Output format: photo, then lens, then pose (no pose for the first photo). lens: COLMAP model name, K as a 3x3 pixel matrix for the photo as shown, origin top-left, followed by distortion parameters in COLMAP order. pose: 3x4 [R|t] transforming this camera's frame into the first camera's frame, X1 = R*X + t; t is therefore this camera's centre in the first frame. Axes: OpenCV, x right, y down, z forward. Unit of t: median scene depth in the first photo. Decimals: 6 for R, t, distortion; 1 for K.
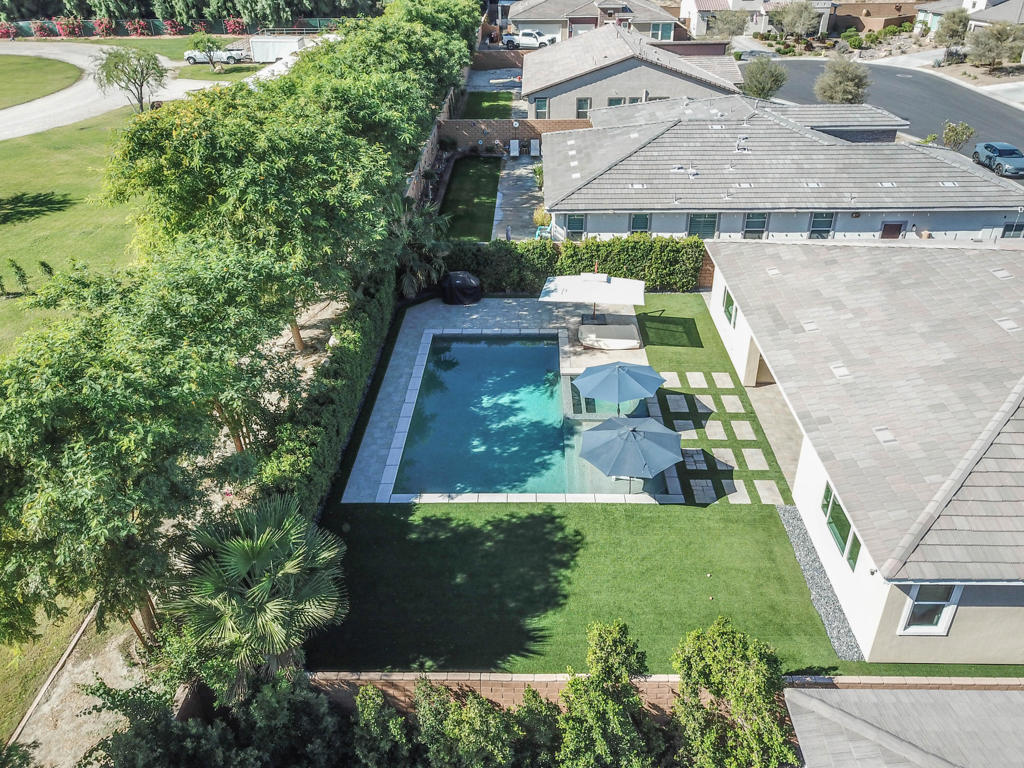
lens RADIAL K [[778.3, 0, 518.2], [0, 778.3, 382.2], [0, 0, 1]] dist [0.002022, 0.003001]
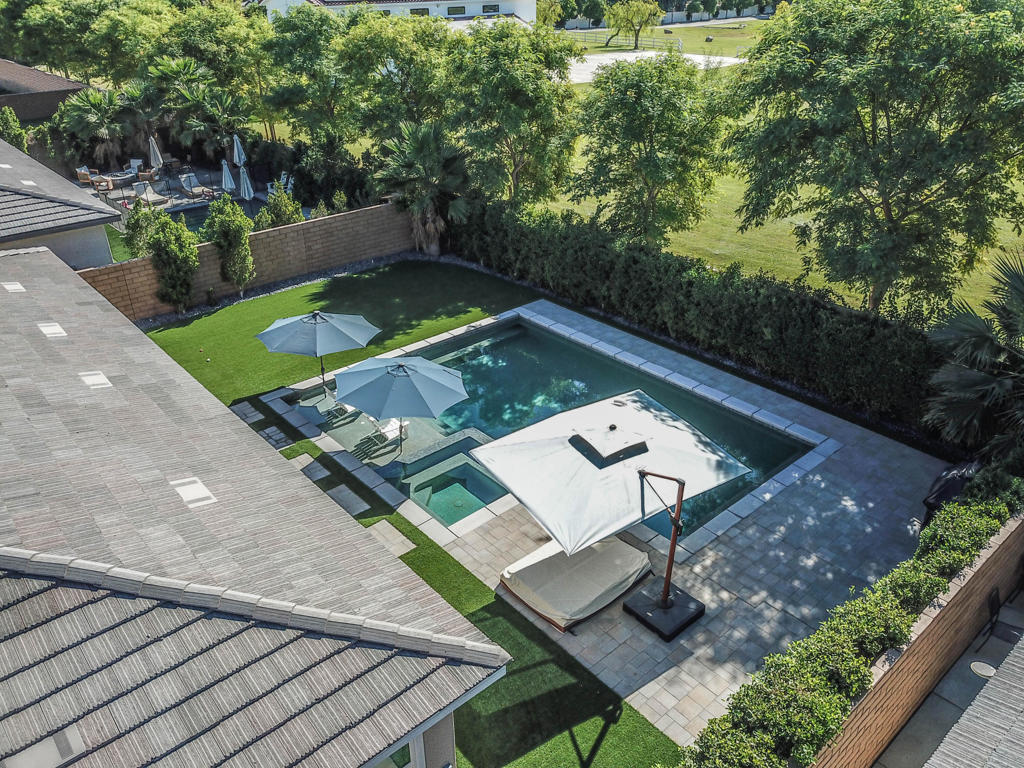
lens RADIAL K [[783.2, 0, 512.0], [0, 783.2, 384.0], [0, 0, 1]] dist [0.126401, 0.000688]
pose [[-0.740391, 0.346673, -0.575881, 0.383557], [-0.316478, 0.576053, 0.753661, -0.469142], [0.593012, 0.740257, -0.316790, 1.059603]]
